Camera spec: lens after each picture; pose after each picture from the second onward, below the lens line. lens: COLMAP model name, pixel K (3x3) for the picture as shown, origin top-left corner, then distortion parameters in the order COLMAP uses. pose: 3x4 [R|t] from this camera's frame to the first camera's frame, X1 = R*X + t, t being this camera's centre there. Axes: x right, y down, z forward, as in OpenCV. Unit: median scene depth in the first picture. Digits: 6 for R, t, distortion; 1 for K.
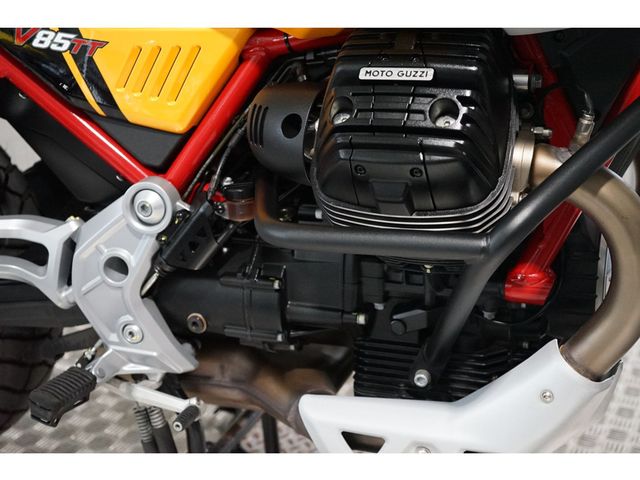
lens RADIAL K [[980.4, 0, 318.4], [0, 980.4, 241.7], [0, 0, 1]] dist [0.010389, 0.000000]
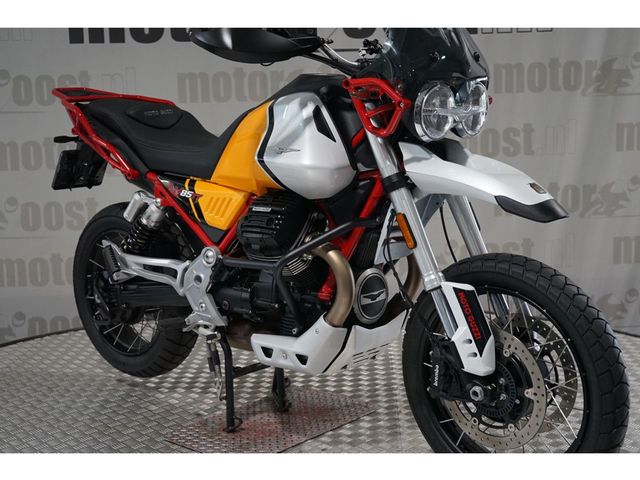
lens RADIAL K [[980.4, 0, 313.7], [0, 980.4, 214.5], [0, 0, 1]] dist [0.010389, 0.000000]
pose [[0.927898, 0.055724, -0.368647, 1.061756], [-0.125282, 0.977875, -0.167524, 0.262375], [0.351156, 0.201630, 0.914349, -1.350261]]
